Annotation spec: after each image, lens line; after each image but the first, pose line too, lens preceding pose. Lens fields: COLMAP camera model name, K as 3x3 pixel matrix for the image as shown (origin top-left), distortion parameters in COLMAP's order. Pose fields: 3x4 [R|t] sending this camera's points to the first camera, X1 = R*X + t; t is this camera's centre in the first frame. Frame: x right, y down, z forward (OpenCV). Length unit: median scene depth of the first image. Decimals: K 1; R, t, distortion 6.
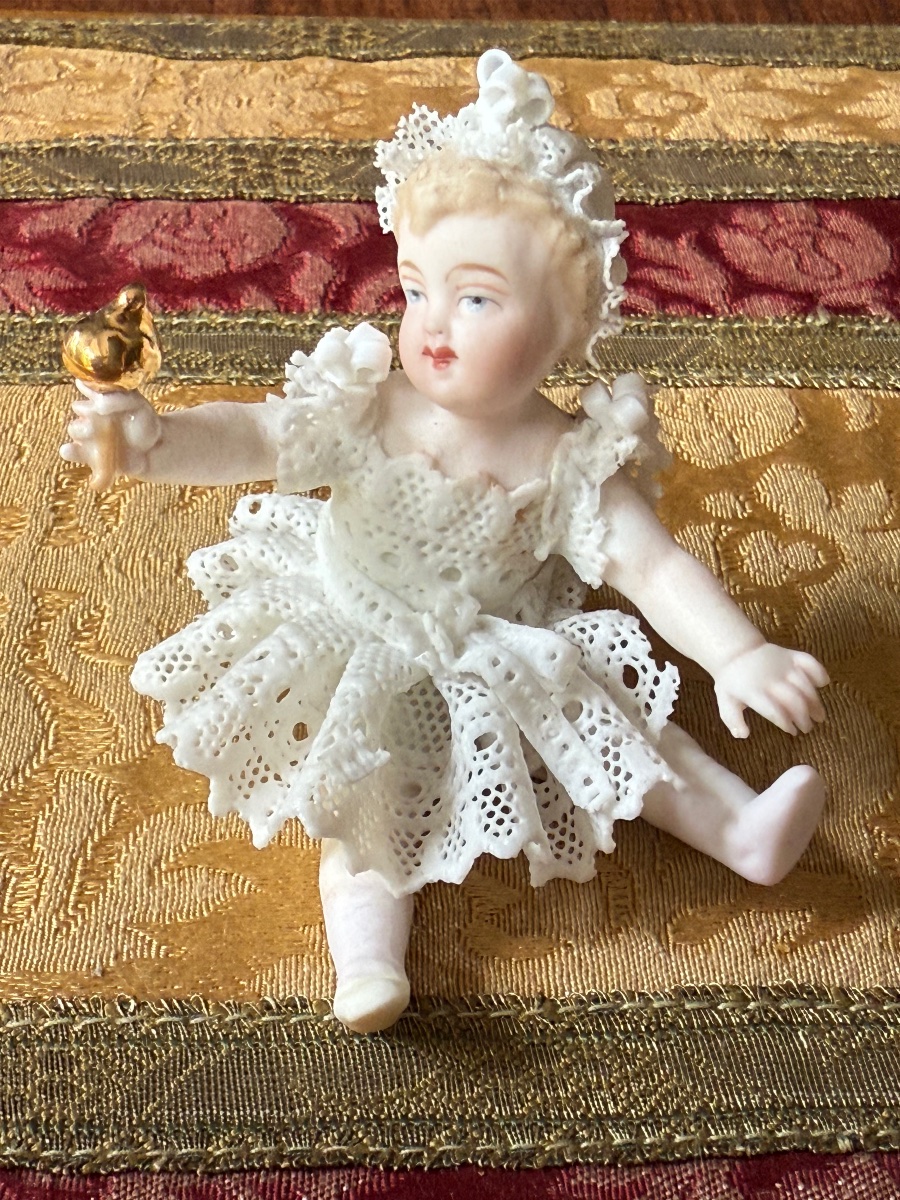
lens RADIAL K [[1720.0, 0, 477.9], [0, 1720.0, 739.6], [0, 0, 1]] dist [-0.003637, 0.000000]
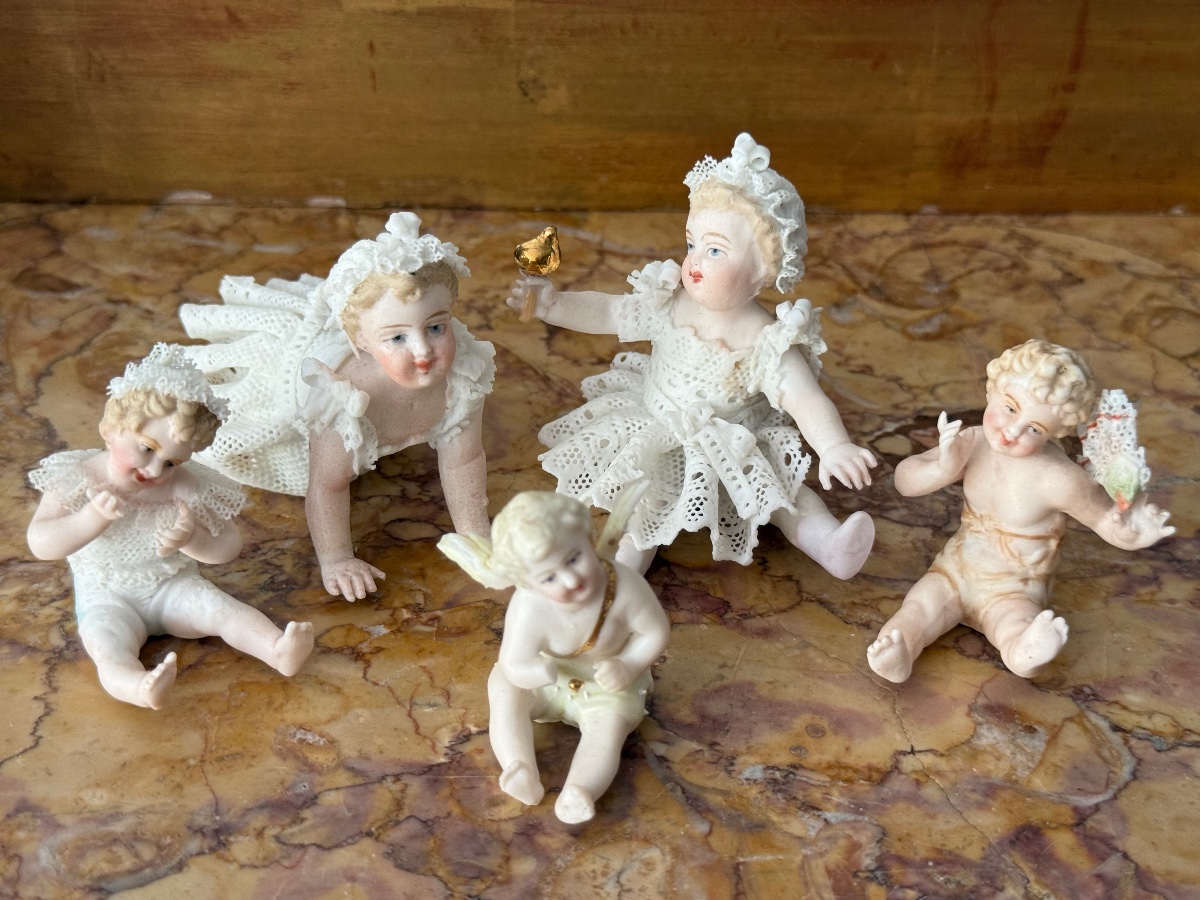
lens RADIAL K [[1751.6, 0, 604.0], [0, 1751.6, 449.9], [0, 0, 1]] dist [0.108128, 0.000000]
pose [[0.950443, 0.122078, -0.285930, 0.452907], [-0.171124, 0.973252, -0.153291, 0.284751], [0.259568, 0.194624, 0.945910, -0.860249]]
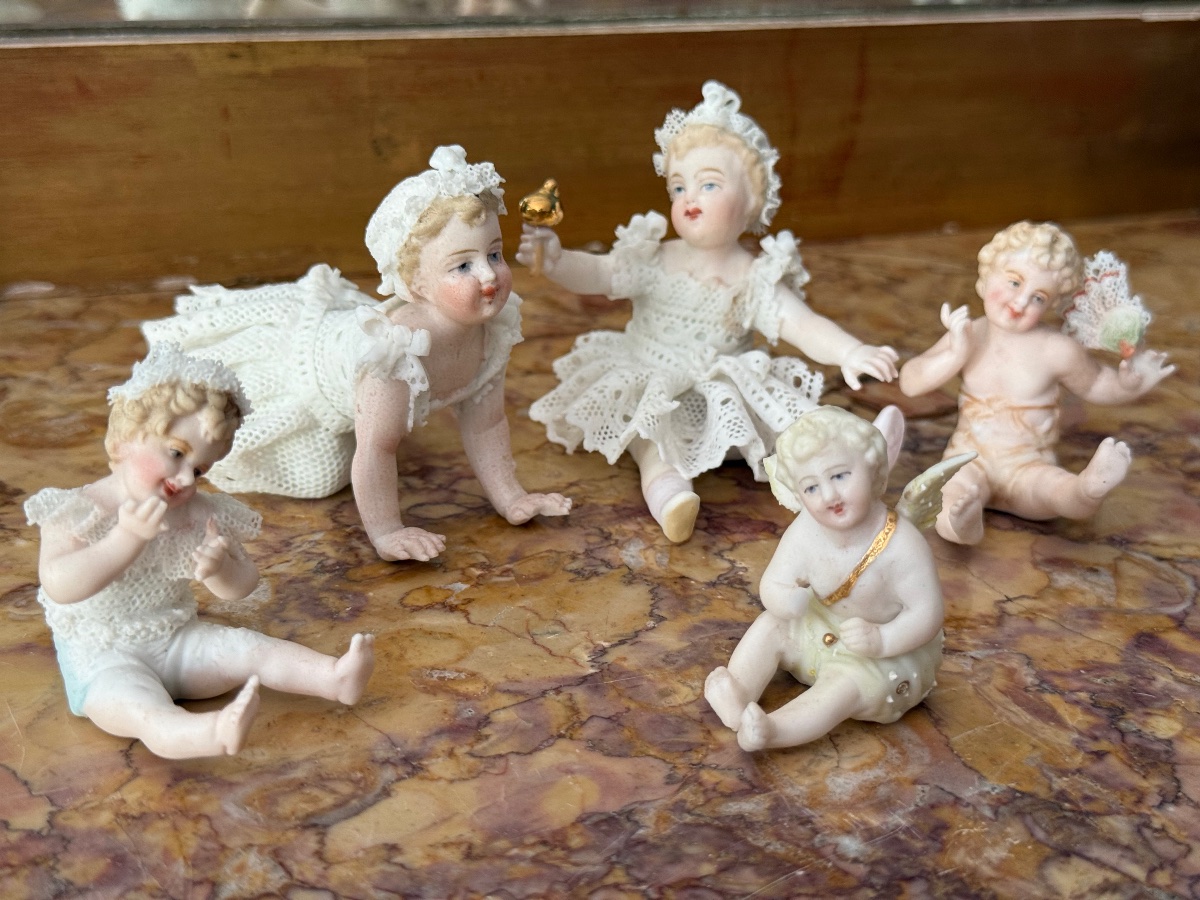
lens RADIAL K [[1751.6, 0, 598.3], [0, 1751.6, 449.6], [0, 0, 1]] dist [0.108128, 0.000000]
pose [[0.998628, -0.052341, 0.001699, -0.145553], [0.049601, 0.934957, -0.351277, 0.735197], [0.016798, 0.350879, 0.936270, -0.836551]]
